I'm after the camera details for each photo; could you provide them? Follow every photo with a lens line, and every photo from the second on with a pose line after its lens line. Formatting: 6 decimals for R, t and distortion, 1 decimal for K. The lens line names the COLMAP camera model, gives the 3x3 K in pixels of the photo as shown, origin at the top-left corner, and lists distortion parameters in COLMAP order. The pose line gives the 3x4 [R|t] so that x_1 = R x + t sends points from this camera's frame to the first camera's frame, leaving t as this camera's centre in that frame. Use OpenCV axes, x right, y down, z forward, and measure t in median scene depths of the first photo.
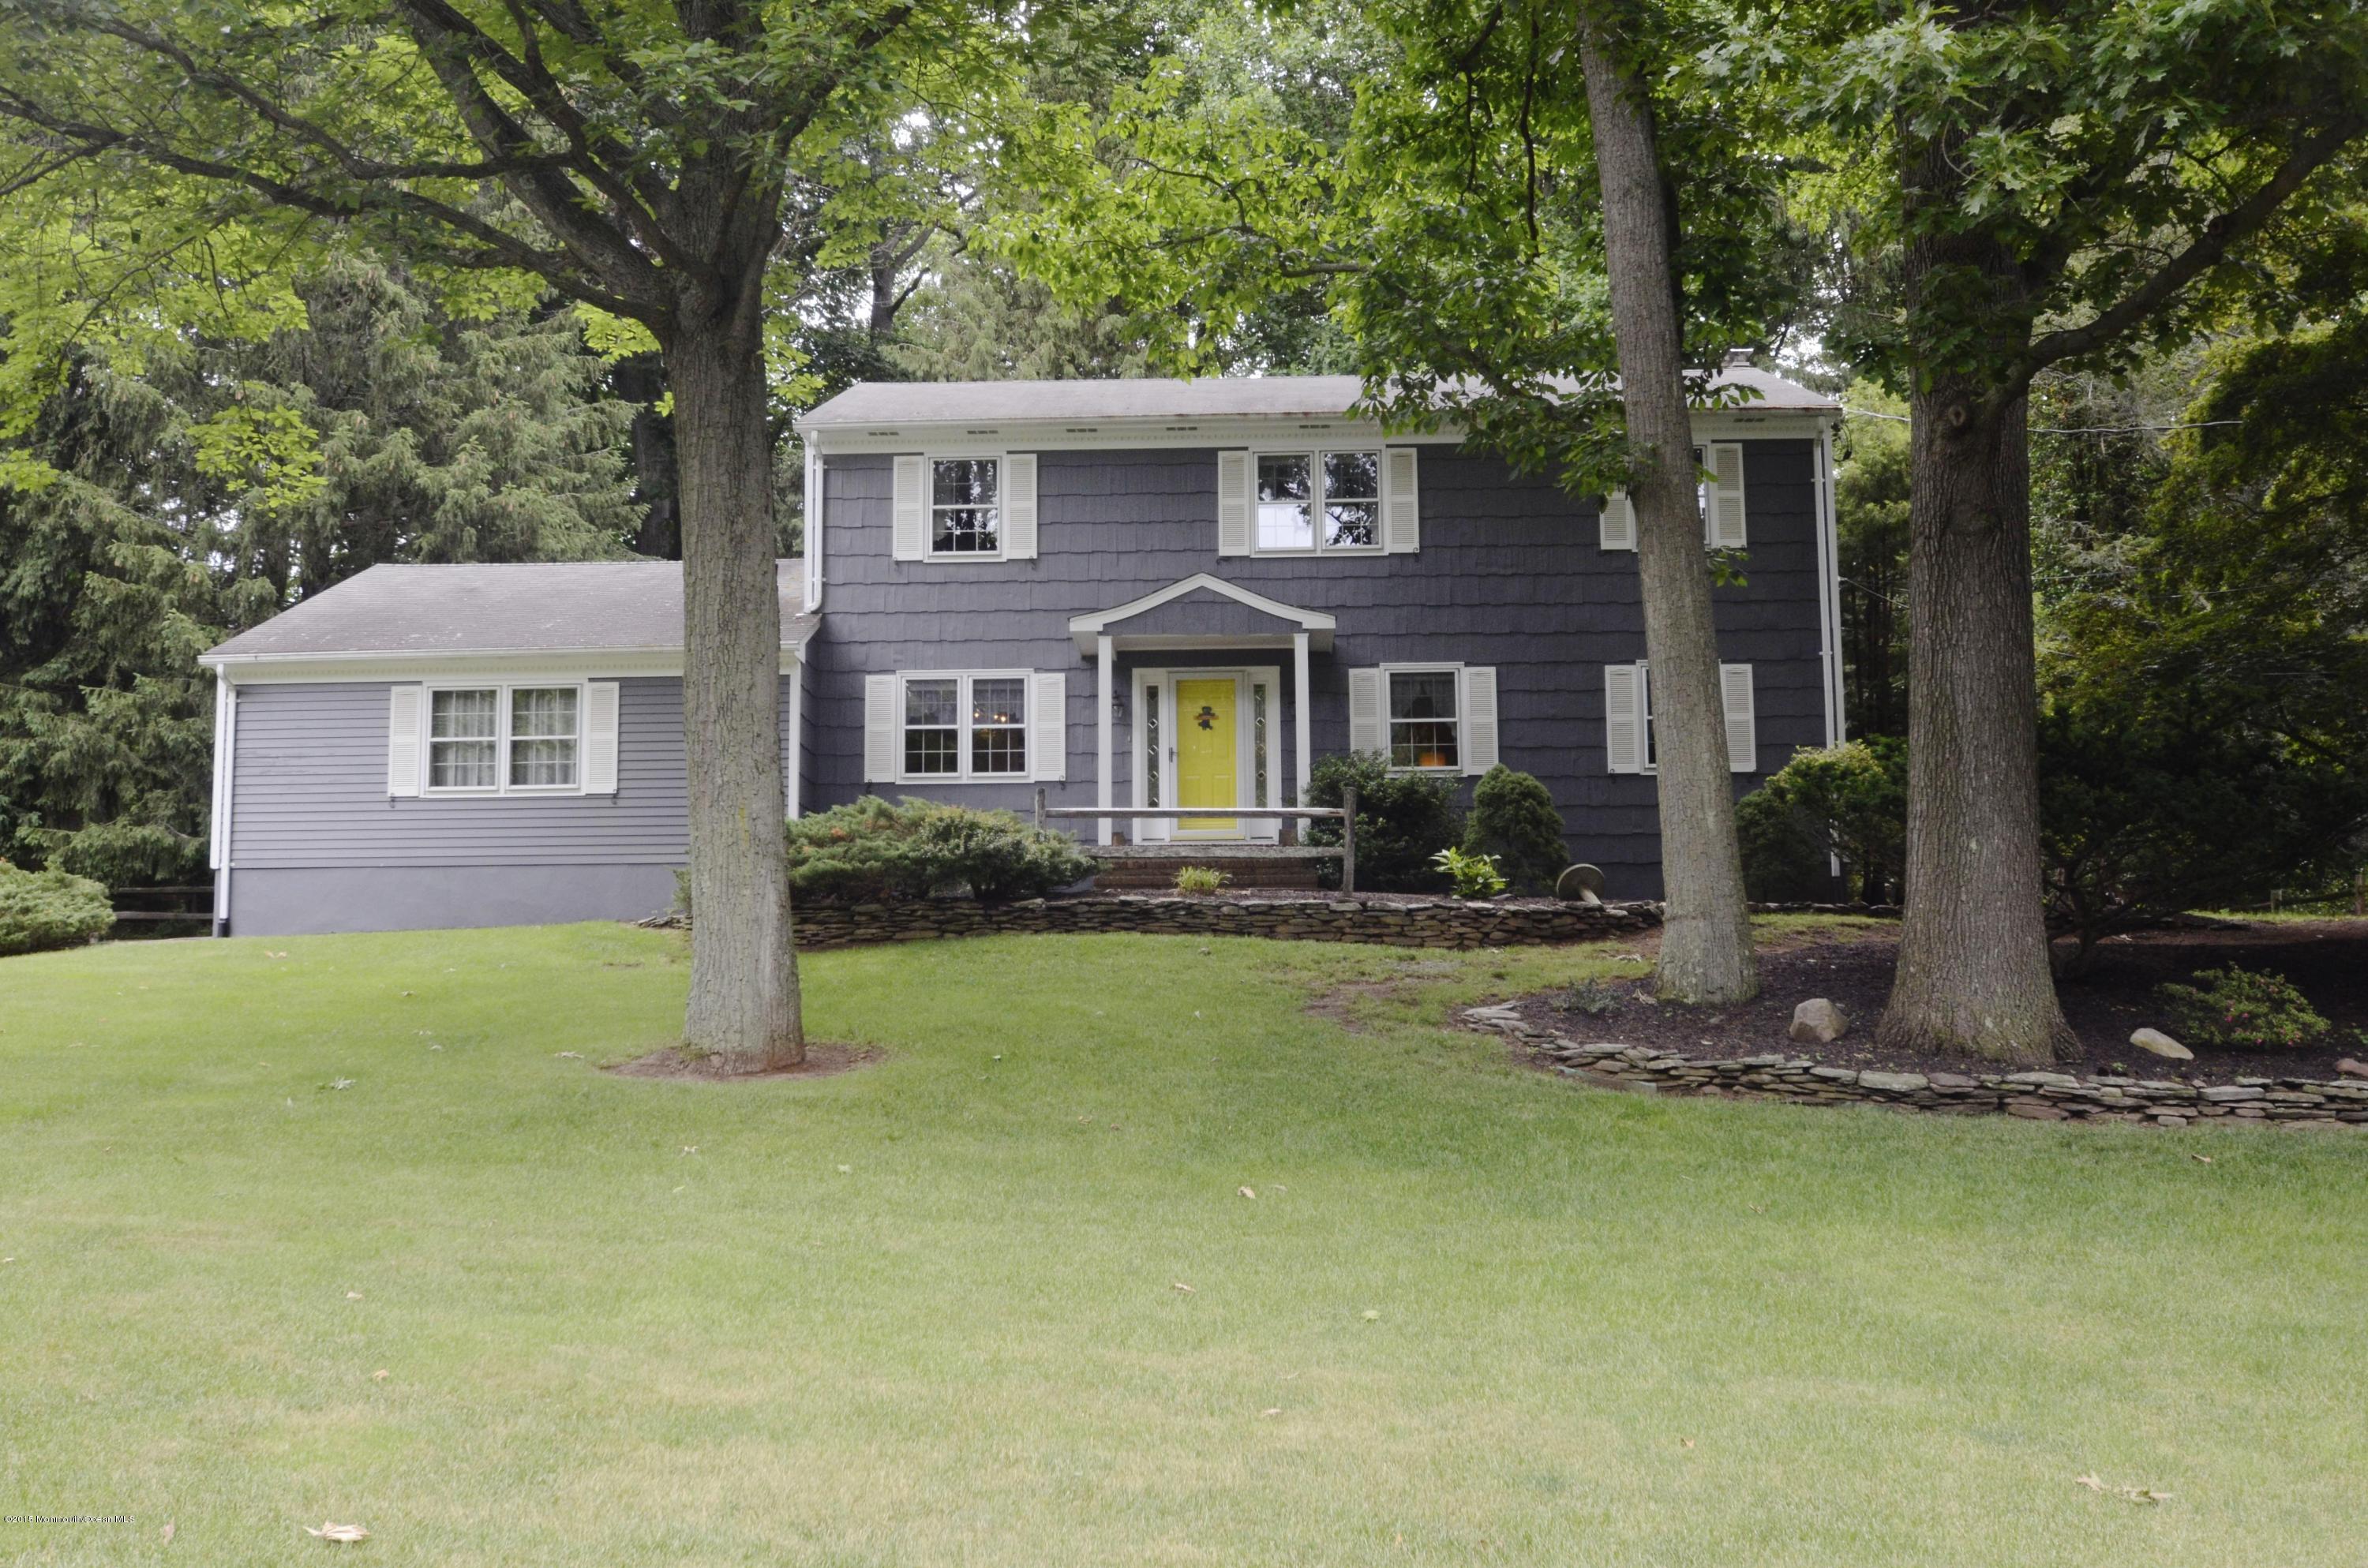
lens RADIAL K [[1095.9, 0, 1195.0], [0, 1095.9, 769.5], [0, 0, 1]] dist [-0.004955, -0.004717]
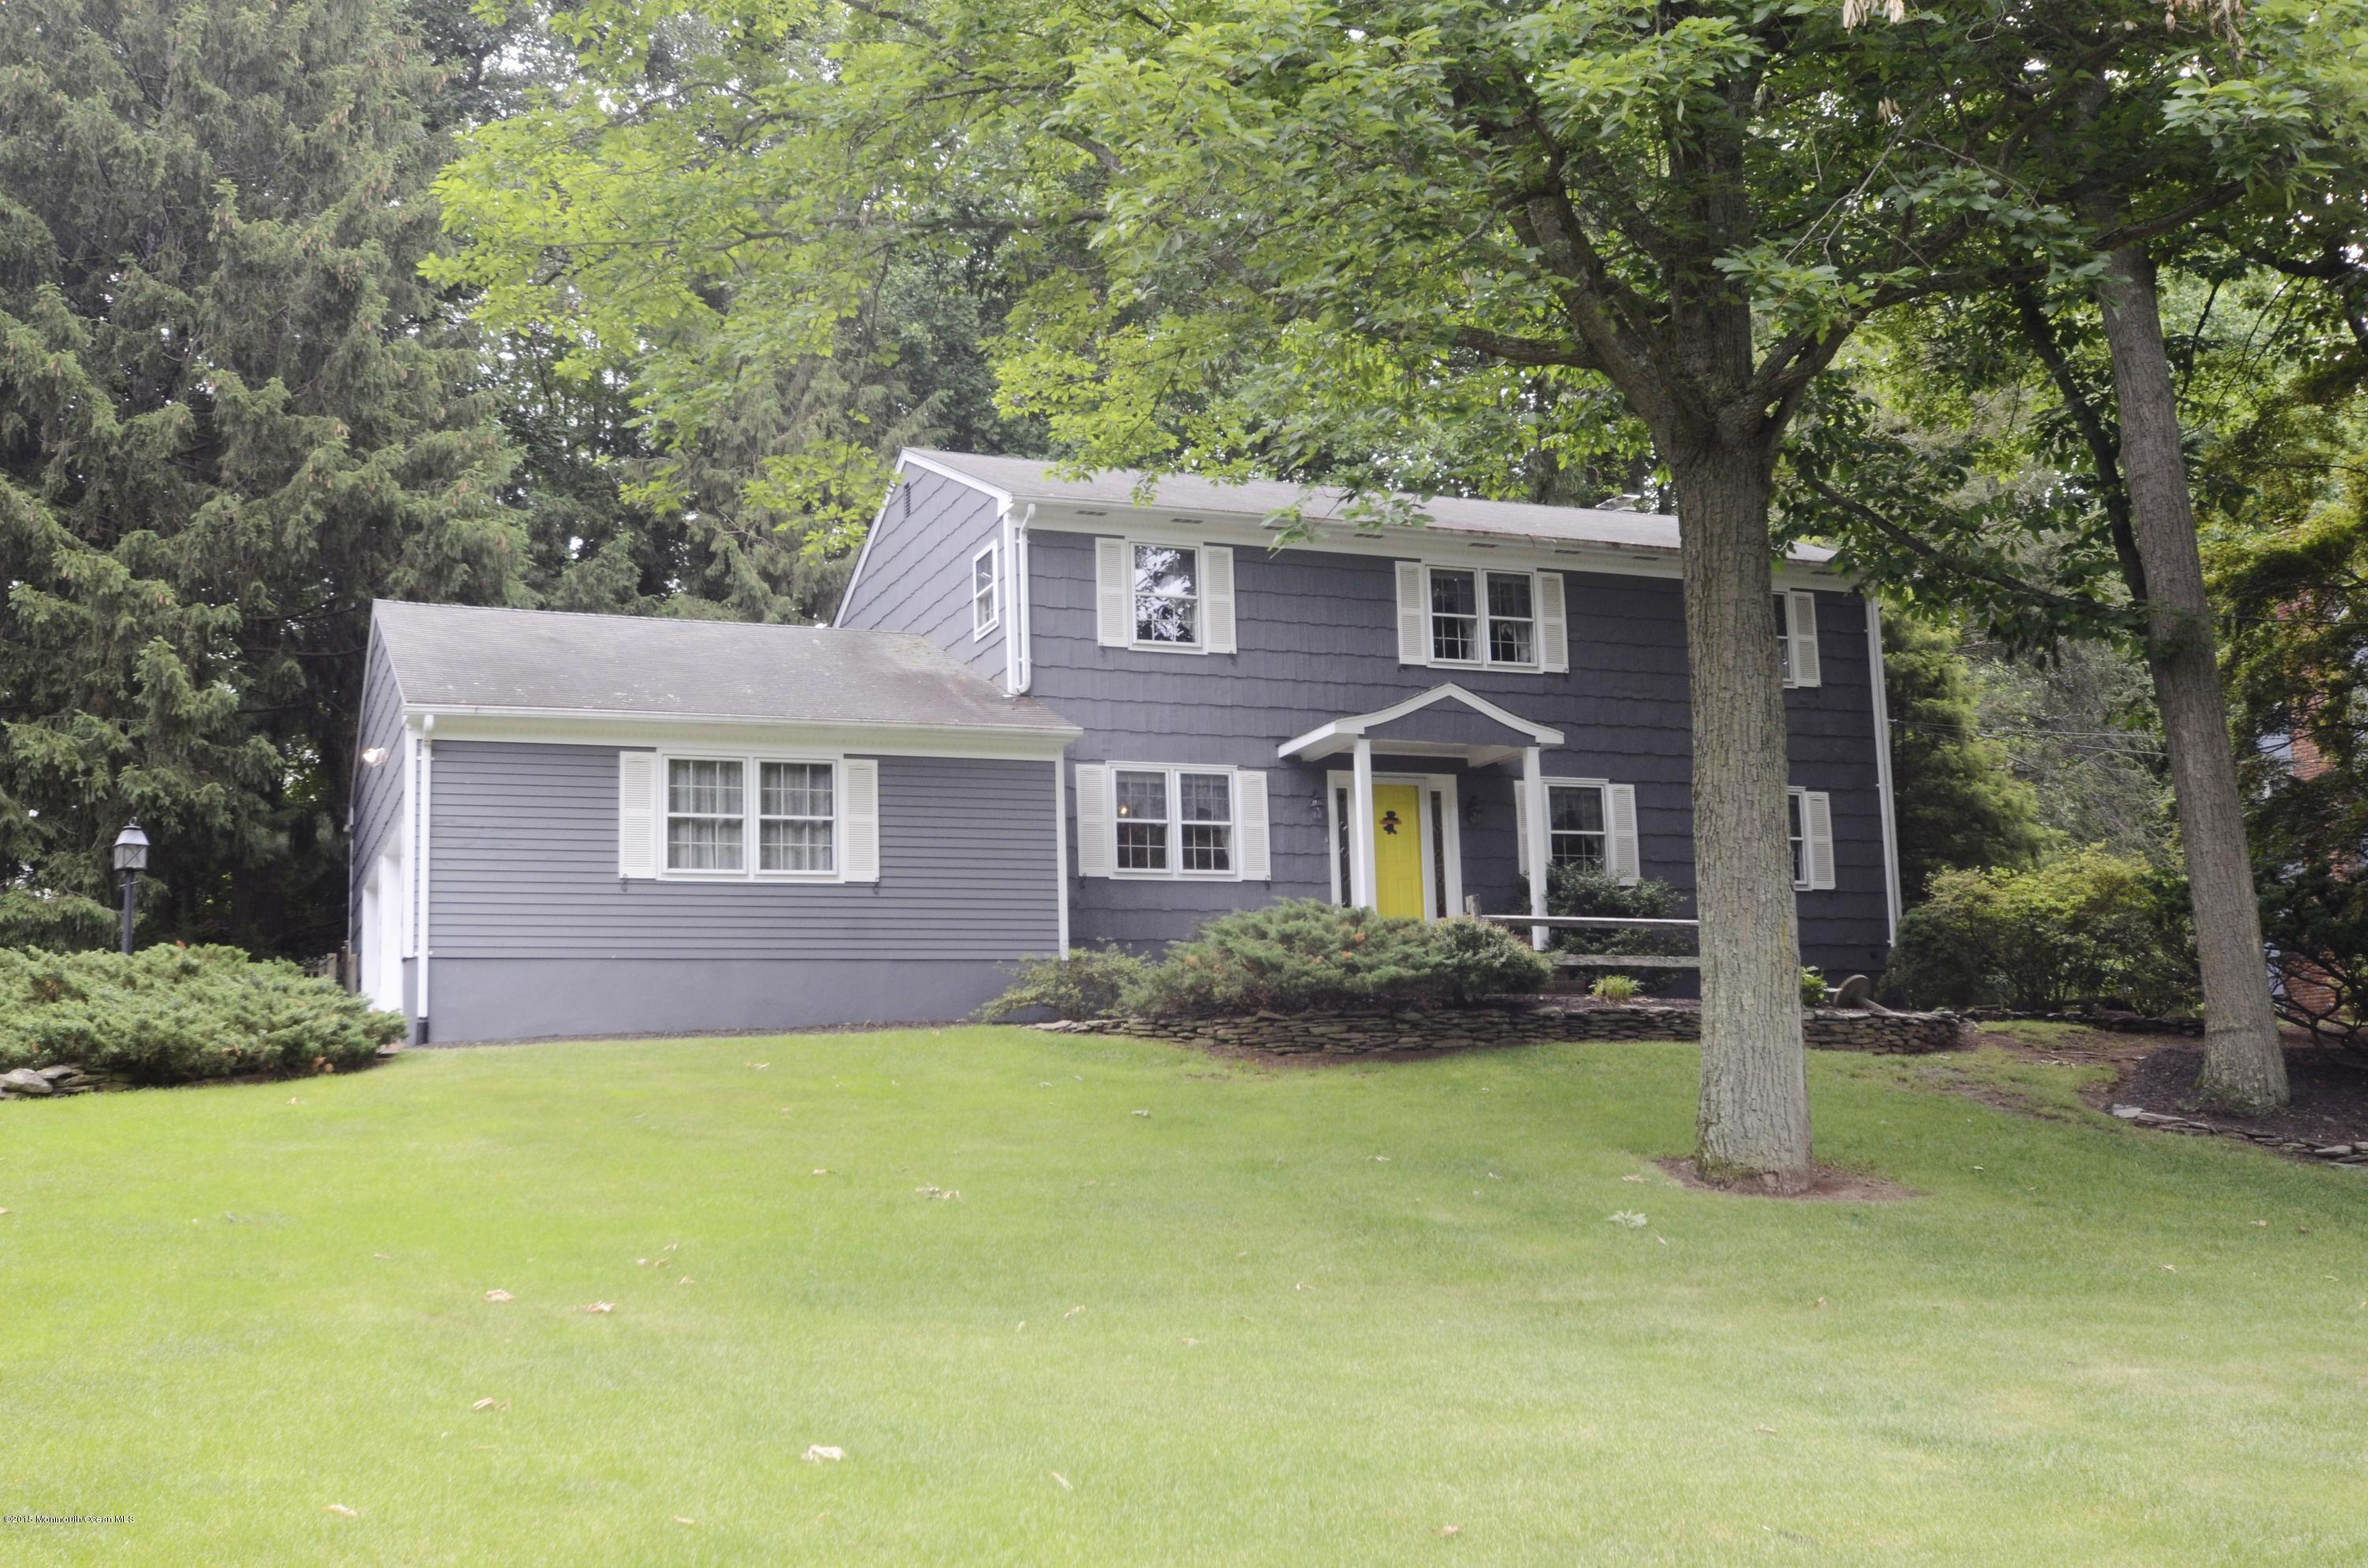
lens RADIAL K [[1095.9, 0, 1274.7], [0, 1095.9, 825.2], [0, 0, 1]] dist [-0.004955, -0.004717]
pose [[0.978388, 0.040653, 0.202744, -0.321379], [-0.033034, 0.998620, -0.040824, 0.000522], [-0.204124, 0.033244, 0.978380, 0.034627]]
